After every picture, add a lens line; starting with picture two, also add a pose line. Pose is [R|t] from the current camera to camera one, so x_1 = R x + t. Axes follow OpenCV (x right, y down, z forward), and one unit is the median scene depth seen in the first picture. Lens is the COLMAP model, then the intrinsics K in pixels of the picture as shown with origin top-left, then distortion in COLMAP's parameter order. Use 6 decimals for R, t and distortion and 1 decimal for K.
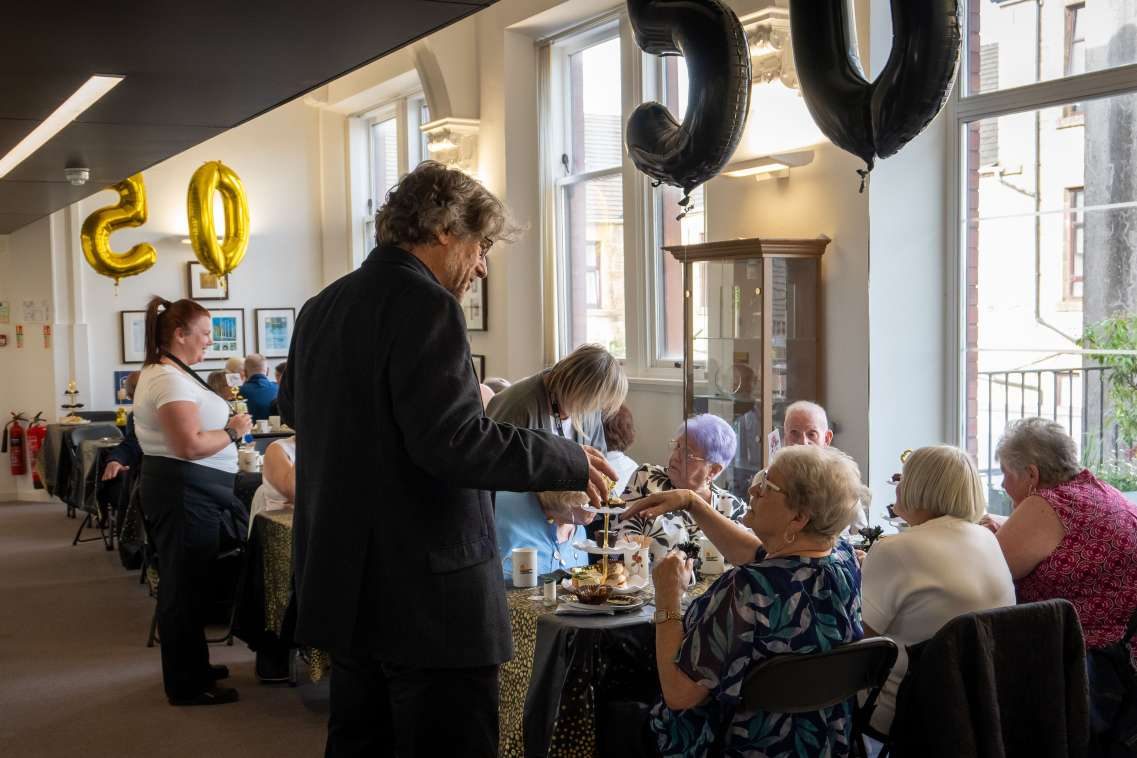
lens RADIAL K [[1562.1, 0, 568.5], [0, 1562.1, 379.0], [0, 0, 1]] dist [-0.017950, -0.043271]
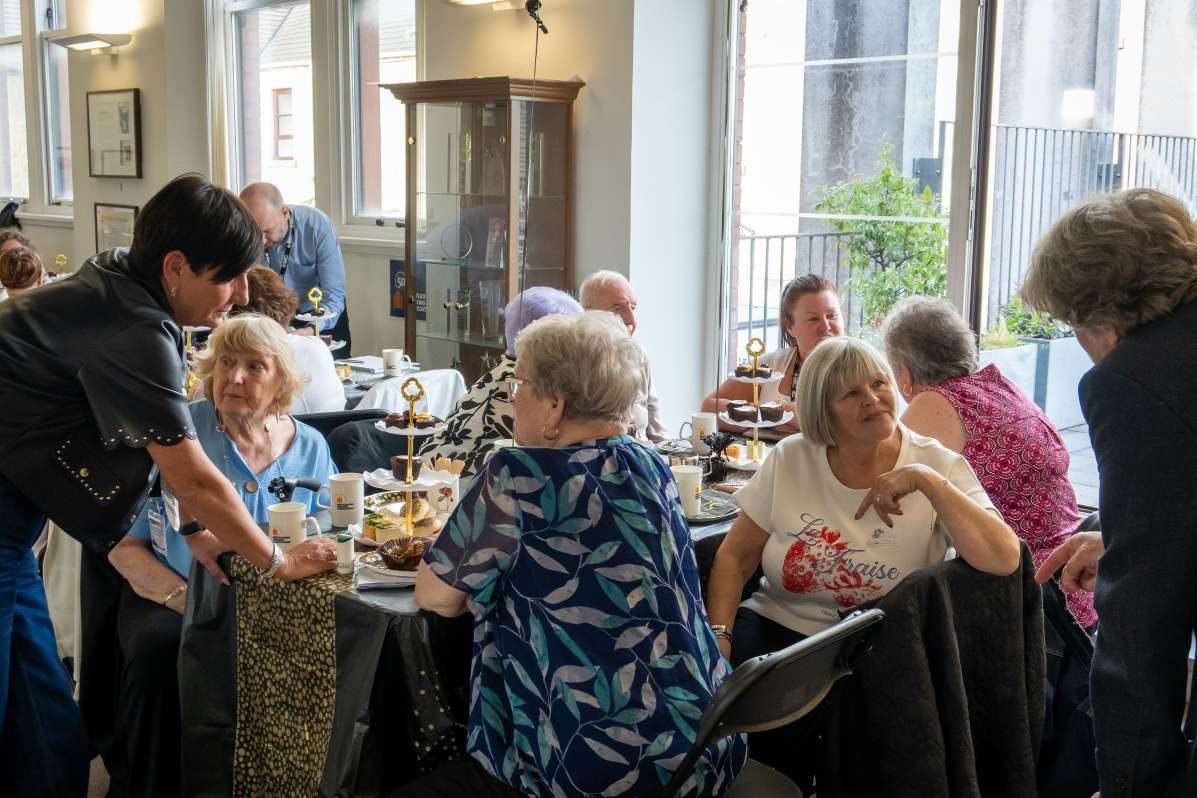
lens RADIAL K [[1379.6, 0, 601.1], [0, 1379.6, 354.3], [0, 0, 1]] dist [-0.008972, 0.011069]
pose [[0.951553, -0.012371, 0.307235, -0.053455], [-0.015305, 0.996046, 0.087510, -0.005135], [-0.307103, -0.087973, 0.947601, 0.222590]]
